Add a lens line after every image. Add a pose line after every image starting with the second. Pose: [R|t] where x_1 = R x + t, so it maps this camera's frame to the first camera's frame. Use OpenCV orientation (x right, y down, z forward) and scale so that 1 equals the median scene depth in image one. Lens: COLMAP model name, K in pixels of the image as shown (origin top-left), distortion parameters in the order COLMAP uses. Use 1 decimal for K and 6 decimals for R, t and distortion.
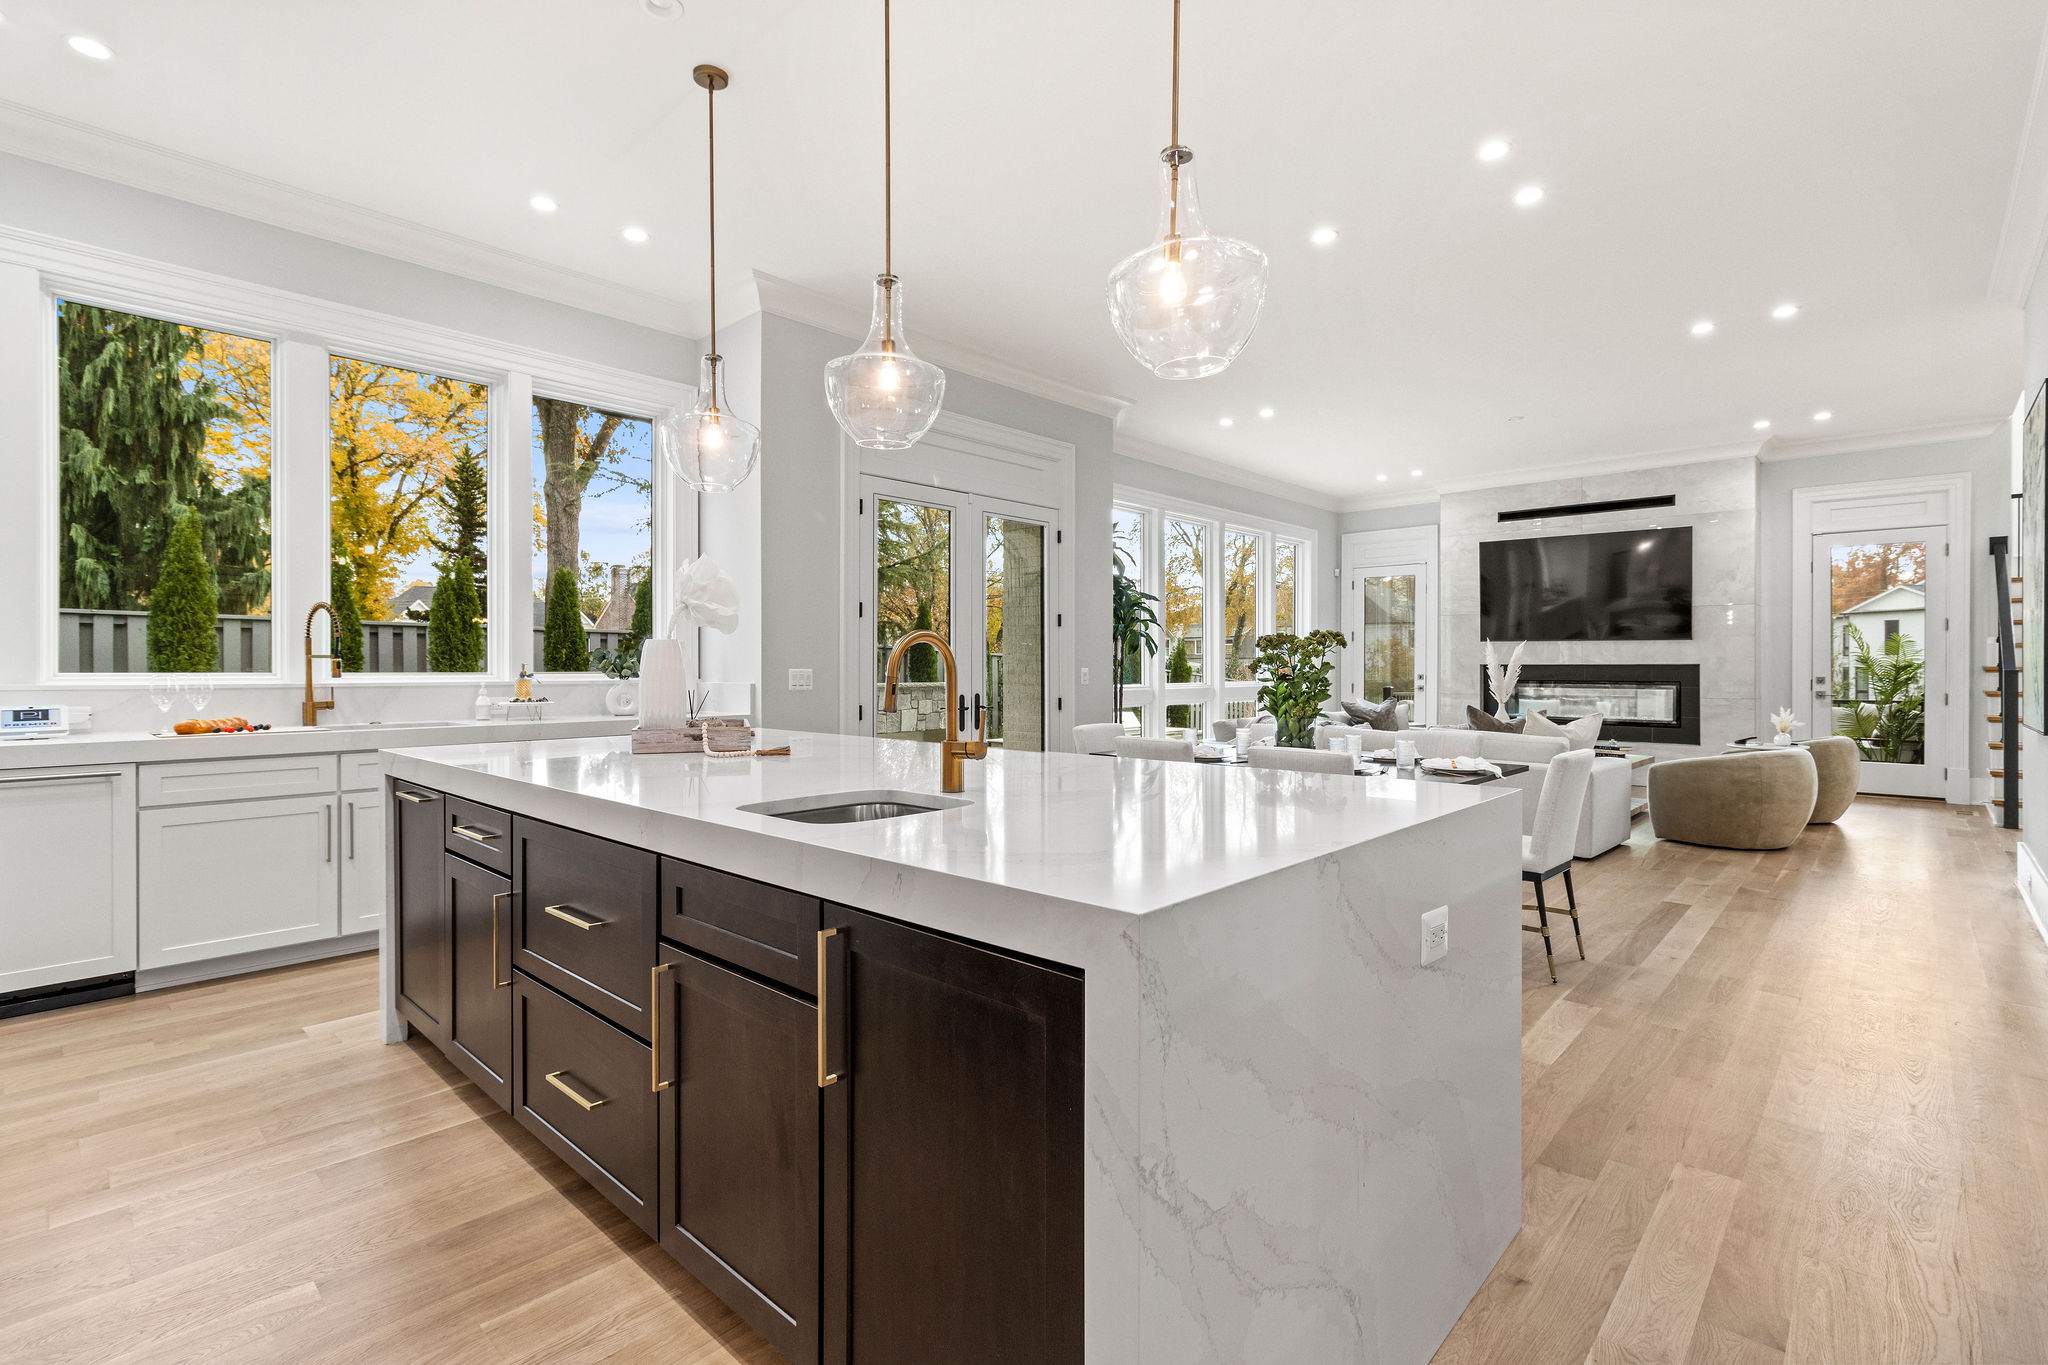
lens RADIAL K [[945.1, 0, 1019.6], [0, 945.1, 672.8], [0, 0, 1]] dist [0.002822, 0.000614]
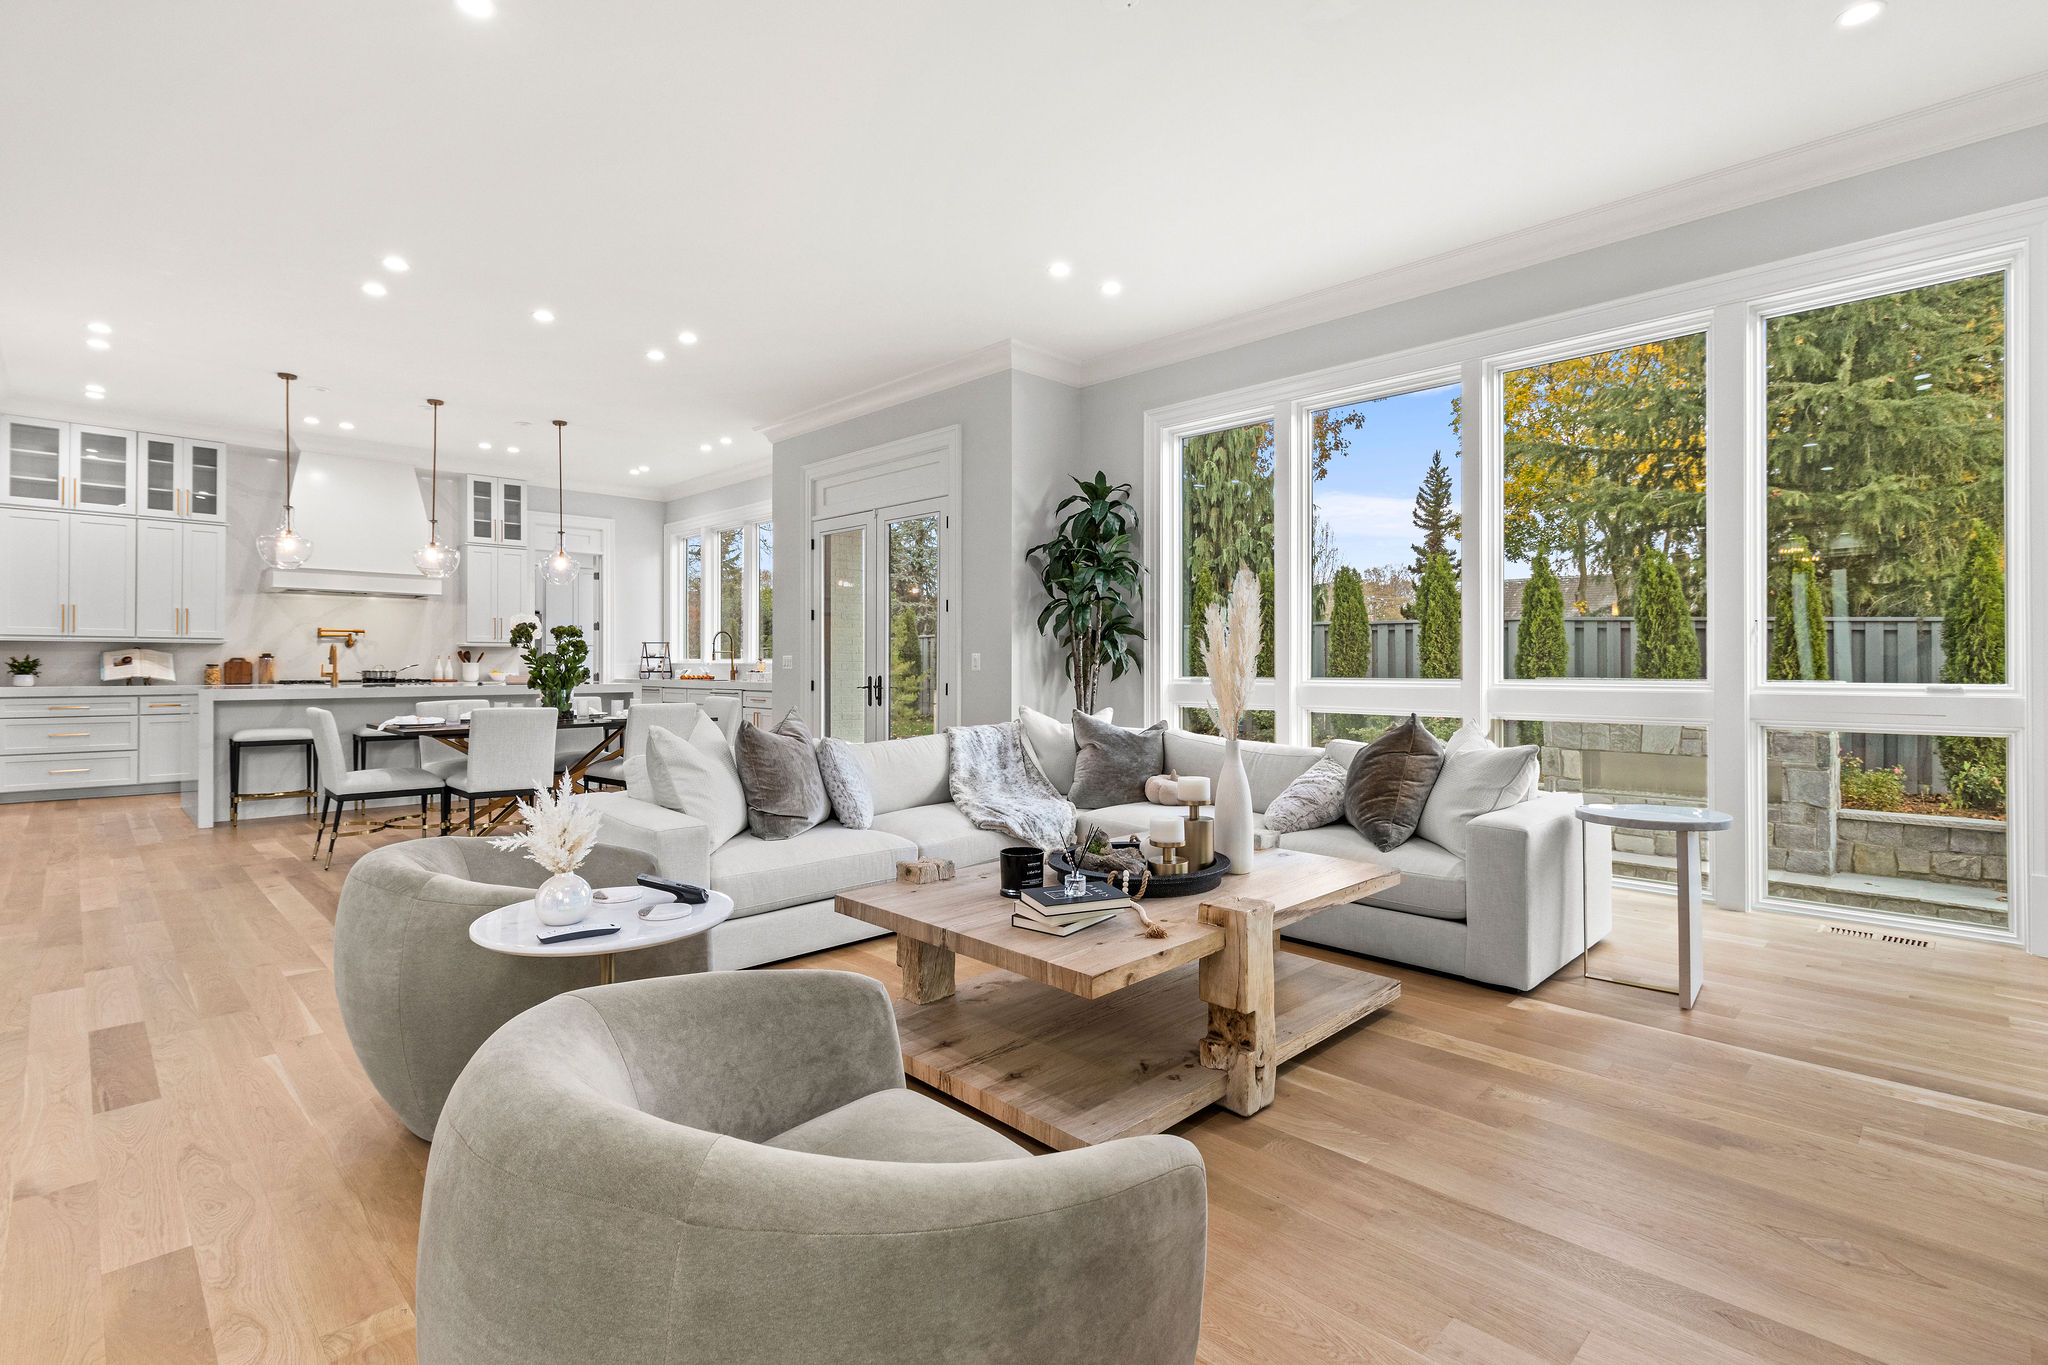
lens RADIAL K [[945.1, 0, 1019.6], [0, 945.1, 672.8], [0, 0, 1]] dist [0.002822, 0.000614]
pose [[-0.029082, 0.009729, -0.999530, 0.905404], [-0.005793, 0.999934, 0.009902, 0.004484], [0.999560, 0.006079, -0.029023, 0.957613]]
